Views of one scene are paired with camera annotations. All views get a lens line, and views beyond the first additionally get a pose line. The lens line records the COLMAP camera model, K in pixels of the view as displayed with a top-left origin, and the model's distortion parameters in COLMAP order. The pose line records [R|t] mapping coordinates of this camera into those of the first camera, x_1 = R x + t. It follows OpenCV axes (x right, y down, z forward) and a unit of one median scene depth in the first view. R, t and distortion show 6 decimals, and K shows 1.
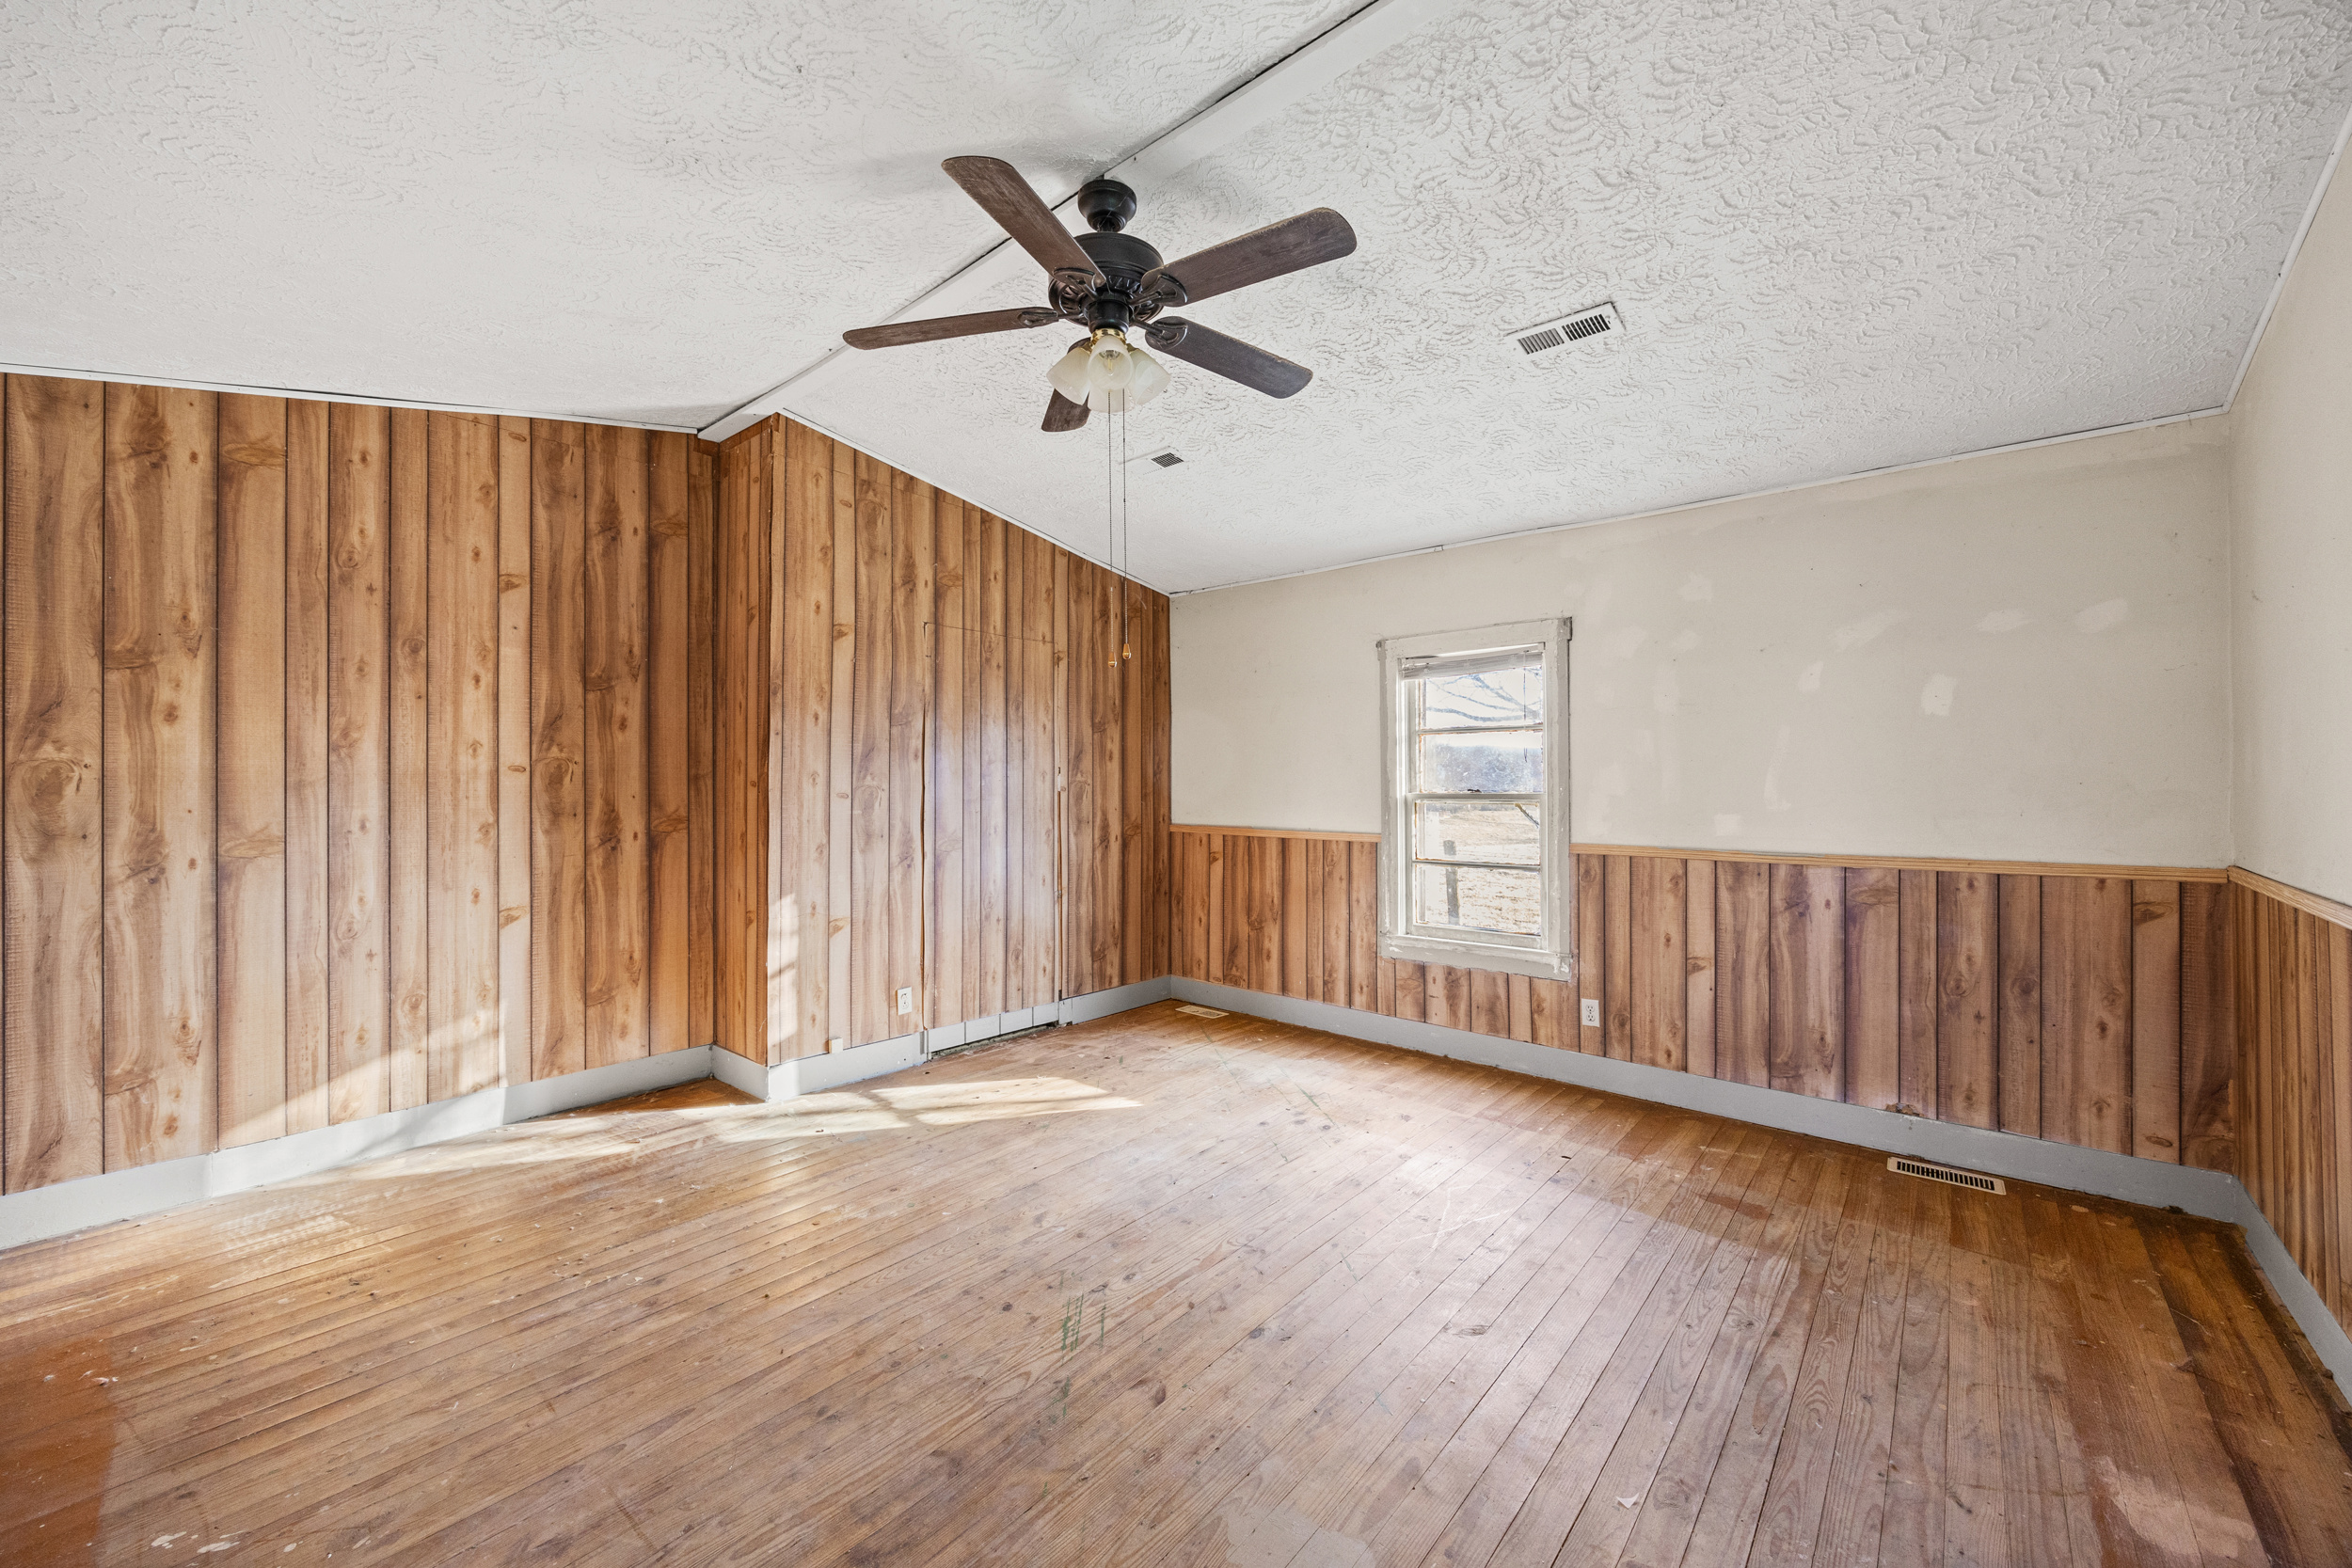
lens RADIAL K [[908.4, 0, 1179.1], [0, 908.4, 773.8], [0, 0, 1]] dist [-0.004548, -0.000247]
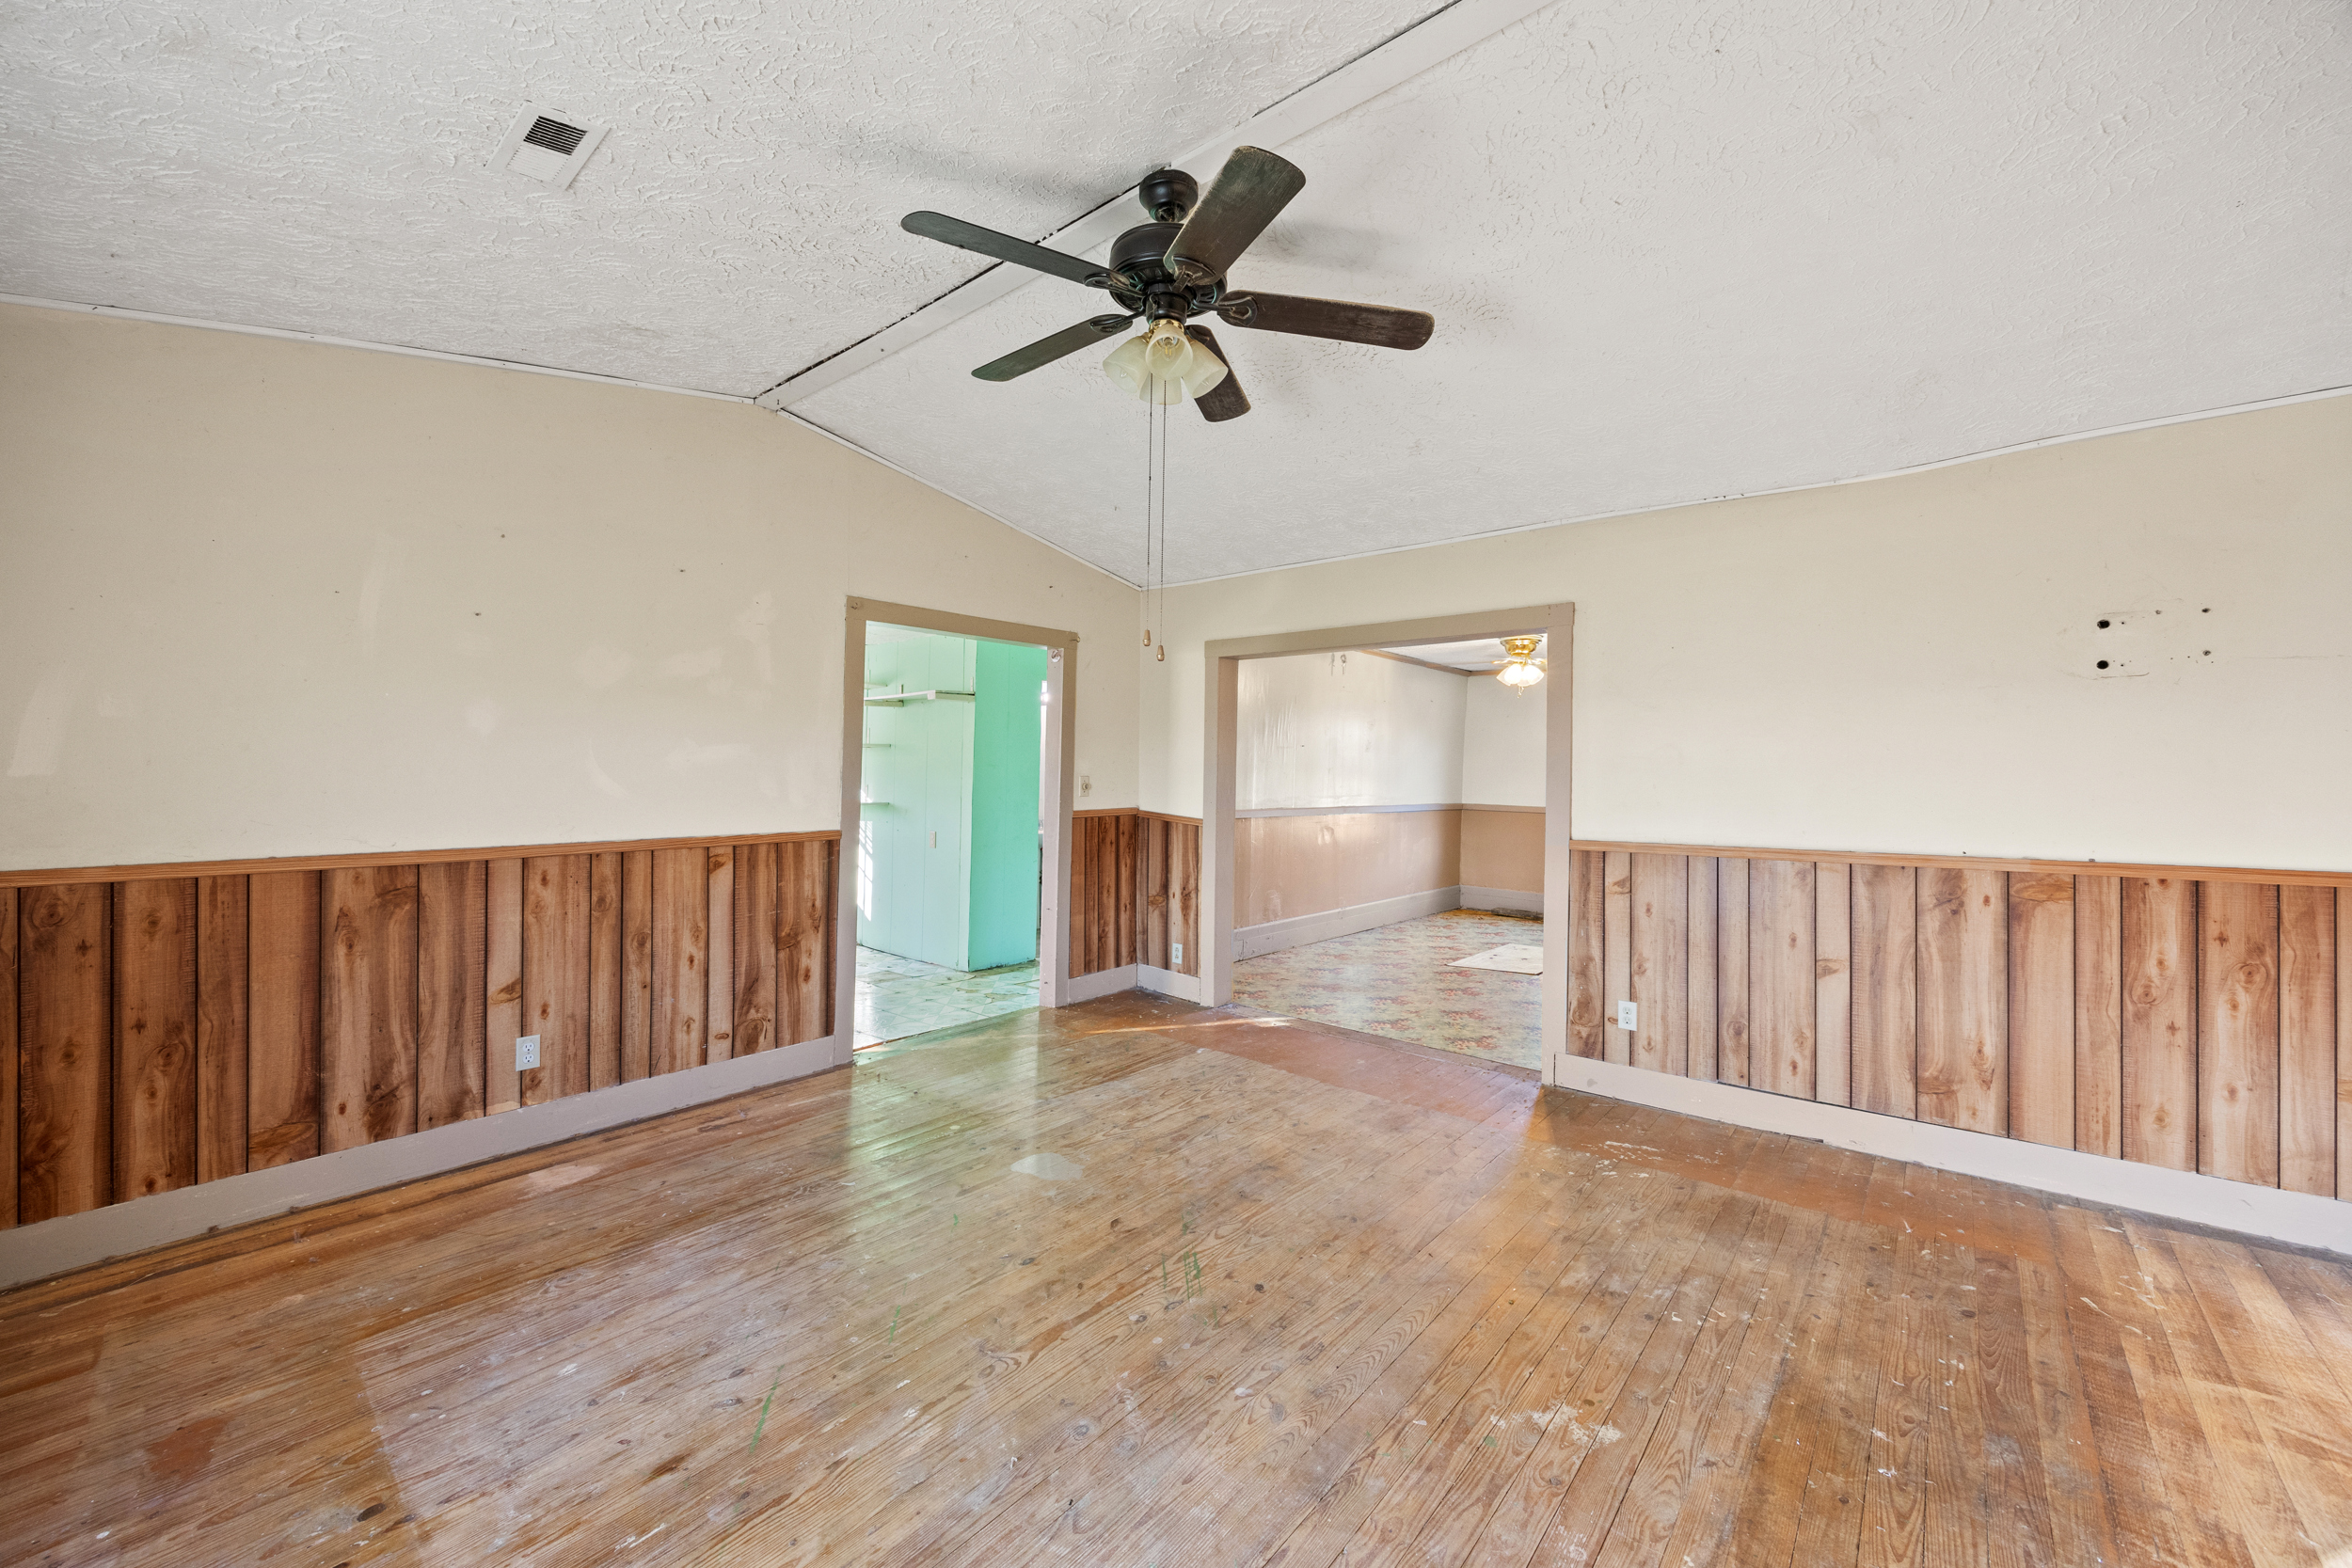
lens RADIAL K [[908.4, 0, 1172.3], [0, 908.4, 772.1], [0, 0, 1]] dist [-0.004548, -0.000247]
pose [[-0.999970, -0.002391, -0.007301, -0.081523], [-0.002381, 0.999996, -0.001329, 0.005387], [0.007304, -0.001311, -0.999972, 2.022399]]
